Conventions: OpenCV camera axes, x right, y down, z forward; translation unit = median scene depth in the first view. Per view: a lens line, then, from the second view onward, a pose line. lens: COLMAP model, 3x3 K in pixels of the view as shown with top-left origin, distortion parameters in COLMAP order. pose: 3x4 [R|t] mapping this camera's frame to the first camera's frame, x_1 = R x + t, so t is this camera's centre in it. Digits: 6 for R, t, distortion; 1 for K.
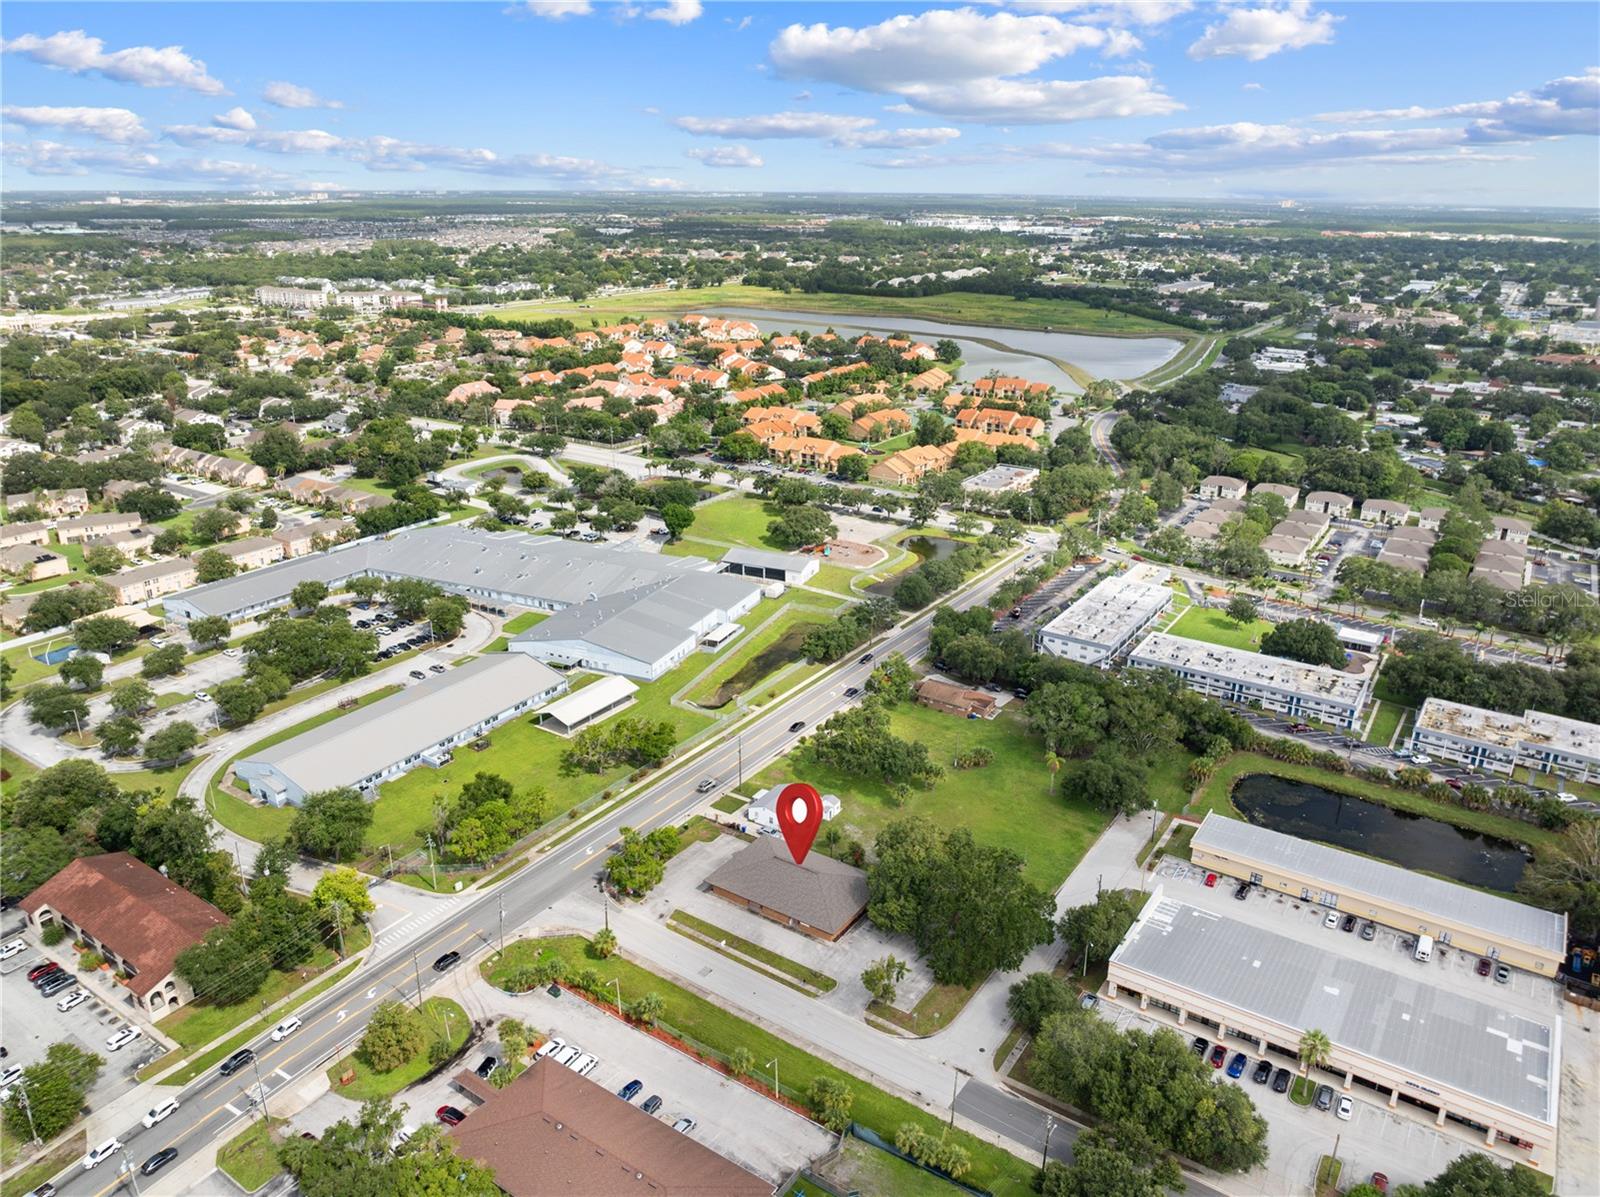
lens RADIAL K [[1126.0, 0, 802.4], [0, 1126.0, 585.7], [0, 0, 1]] dist [-0.038848, 0.005523]
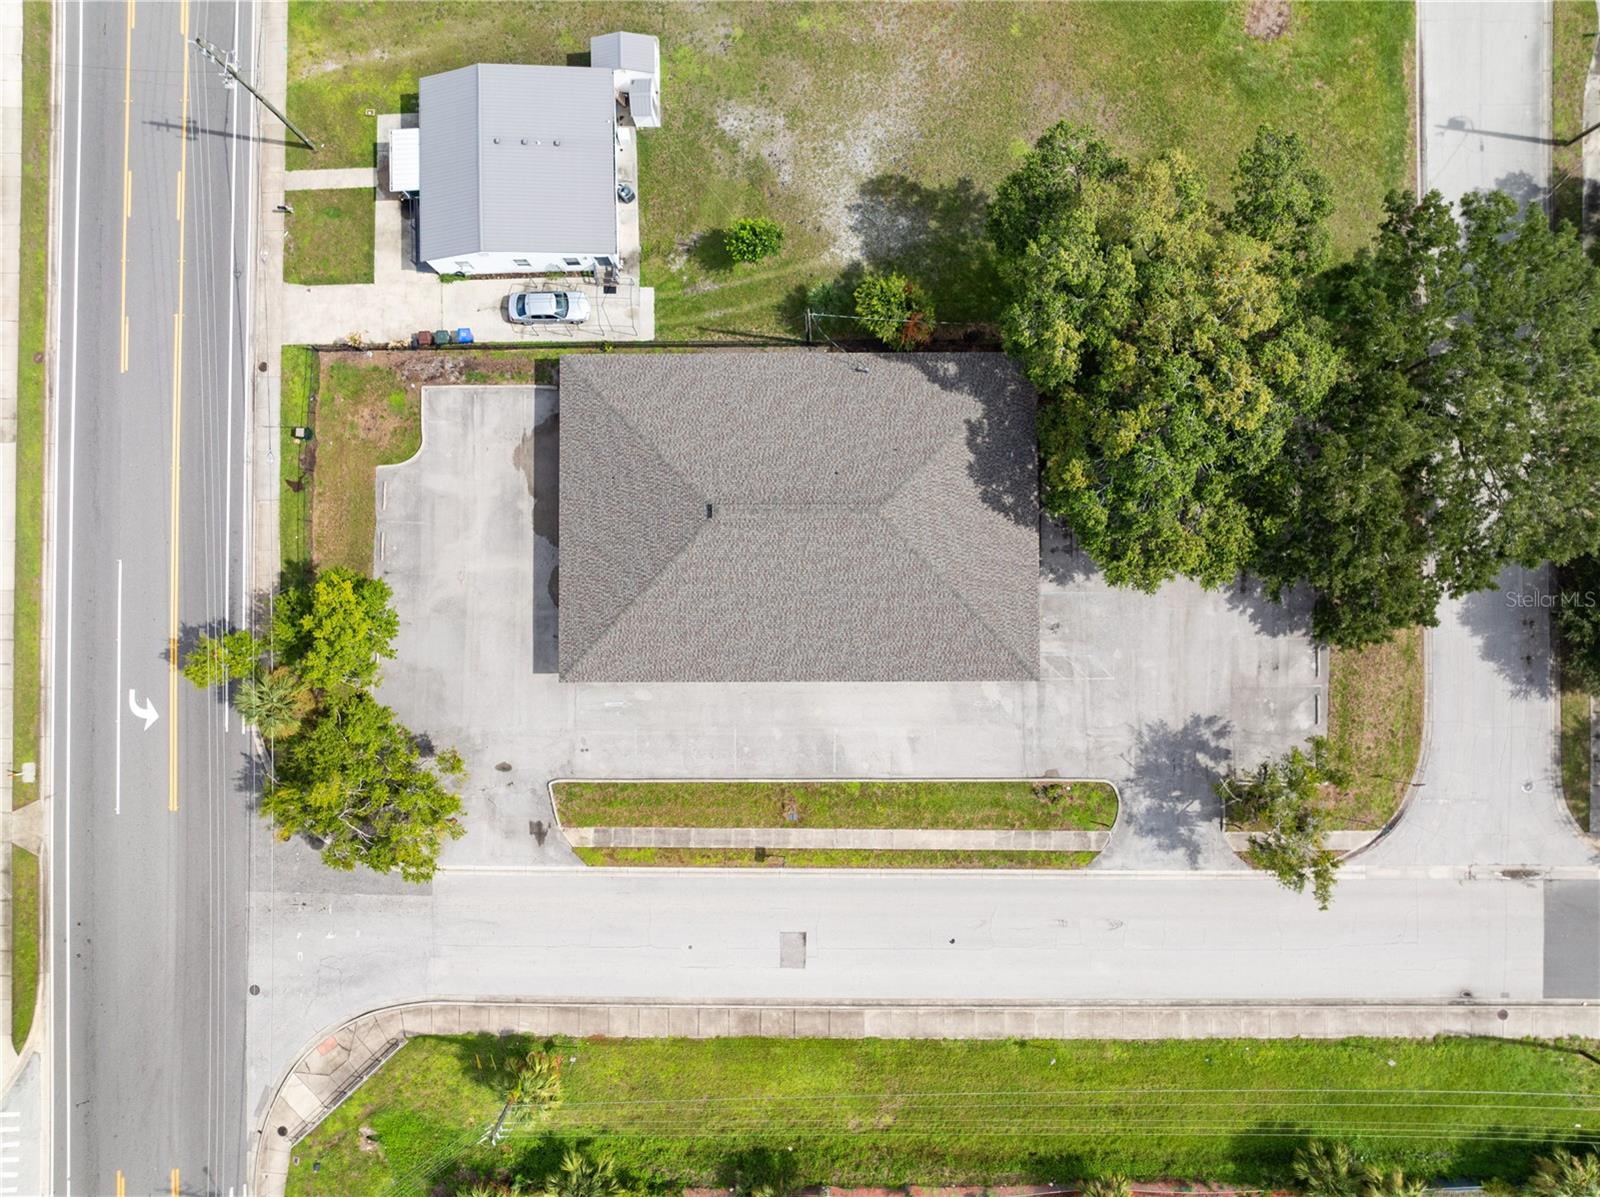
lens RADIAL K [[1126.0, 0, 808.0], [0, 1126.0, 584.3], [0, 0, 1]] dist [-0.038848, 0.005523]
pose [[0.829072, -0.559119, -0.005150, -0.009350], [0.202697, 0.291954, 0.934707, -0.025093], [-0.521108, -0.775983, 0.355382, 0.665714]]
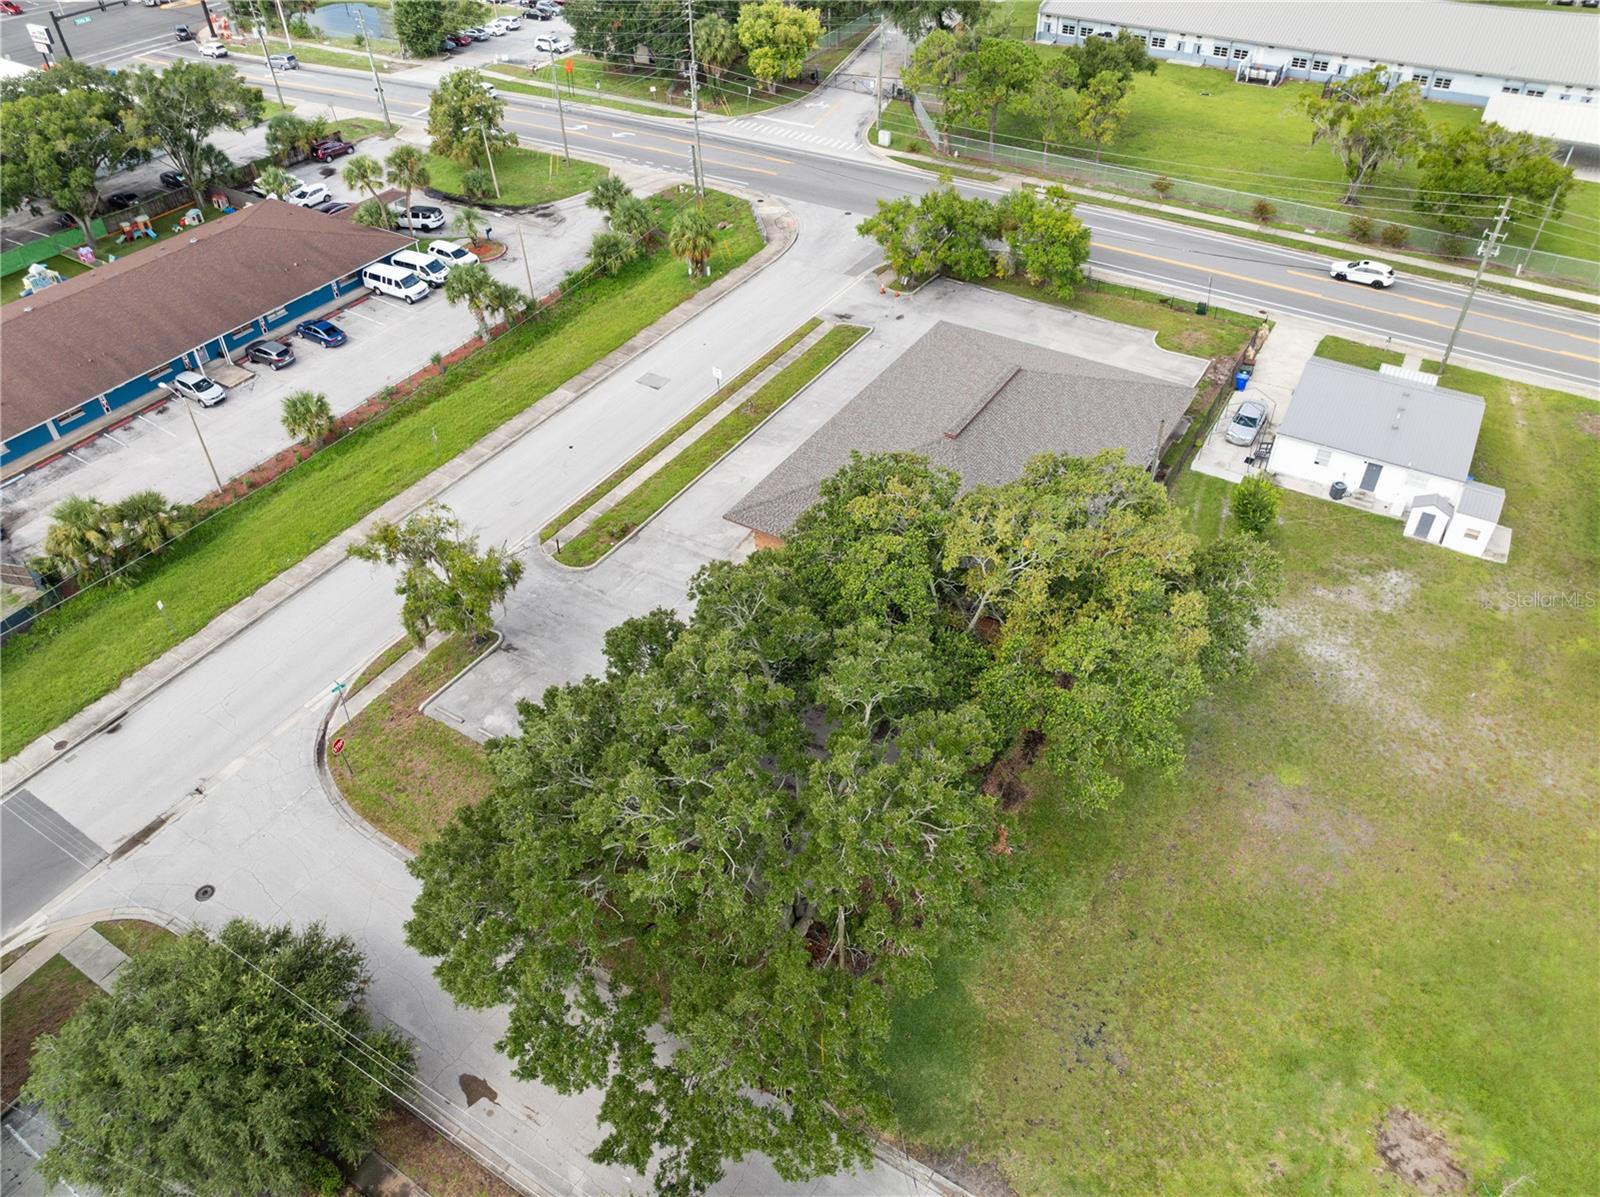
lens RADIAL K [[1126.0, 0, 812.4], [0, 1126.0, 589.1], [0, 0, 1]] dist [-0.038848, 0.005523]
pose [[0.042837, 0.643245, -0.764461, 0.215910], [-0.325535, 0.732392, 0.598020, 0.081150], [0.944559, 0.223241, 0.240773, 0.673450]]
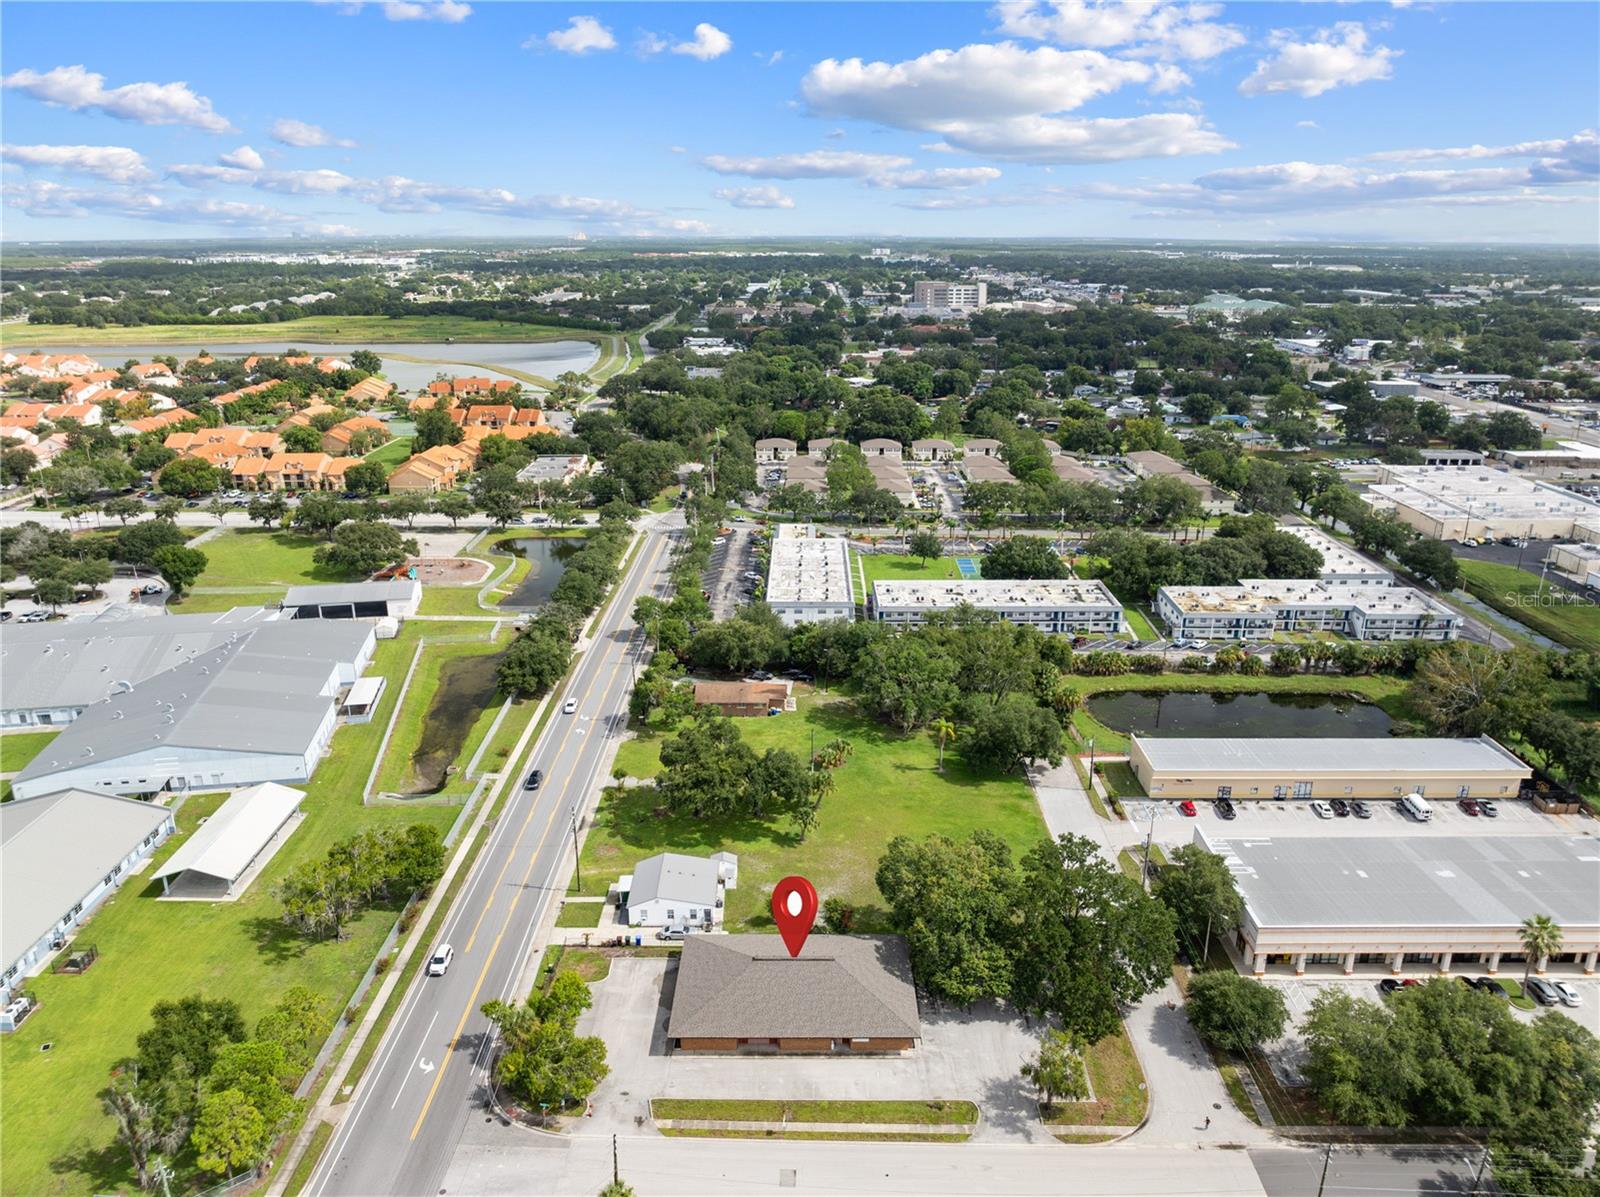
lens RADIAL K [[1126.0, 0, 805.4], [0, 1126.0, 600.8], [0, 0, 1]] dist [-0.038848, 0.005523]
pose [[0.831604, -0.181511, 0.524870, -0.231381], [0.192078, 0.980761, 0.034839, 0.017905], [-0.521096, 0.071844, 0.850469, 0.326993]]
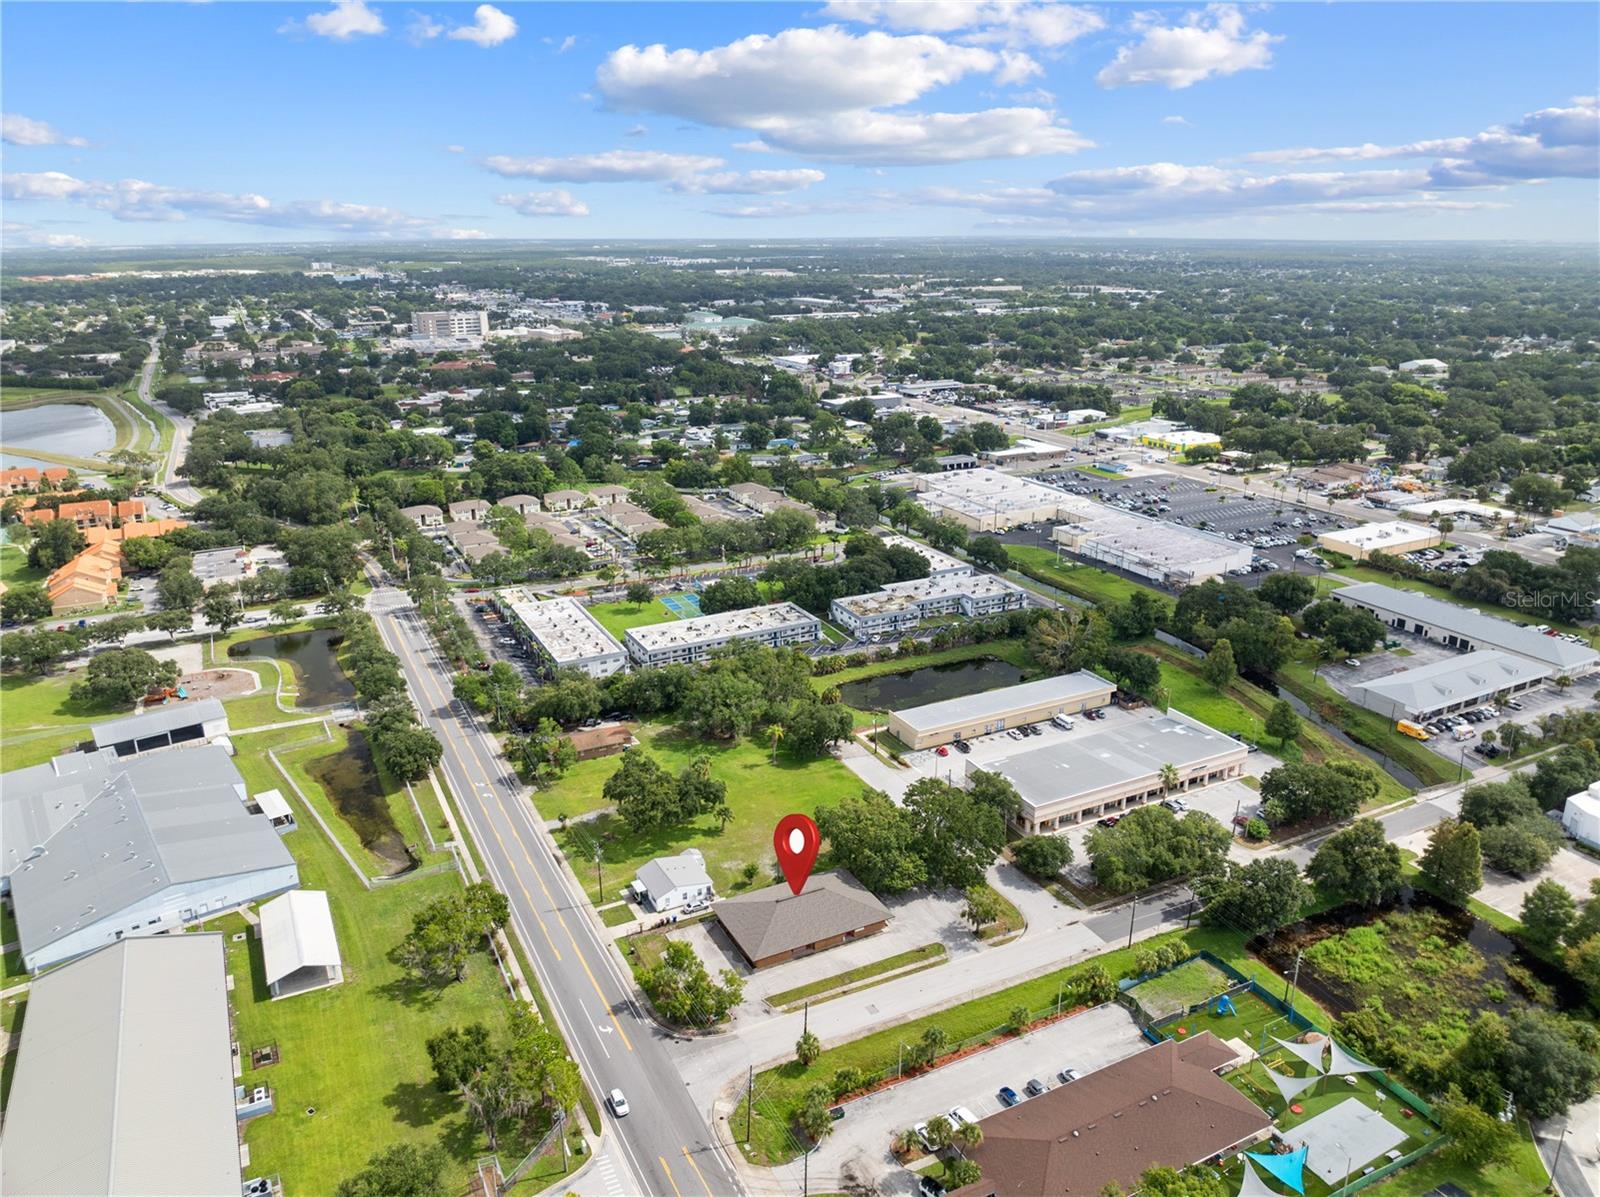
lens RADIAL K [[1126.0, 0, 807.2], [0, 1126.0, 601.9], [0, 0, 1]] dist [-0.038848, 0.005523]
pose [[0.481942, -0.286210, 0.828140, -0.575046], [0.300907, 0.941727, 0.150351, -0.110492], [-0.822913, 0.176733, 0.539981, 0.312770]]
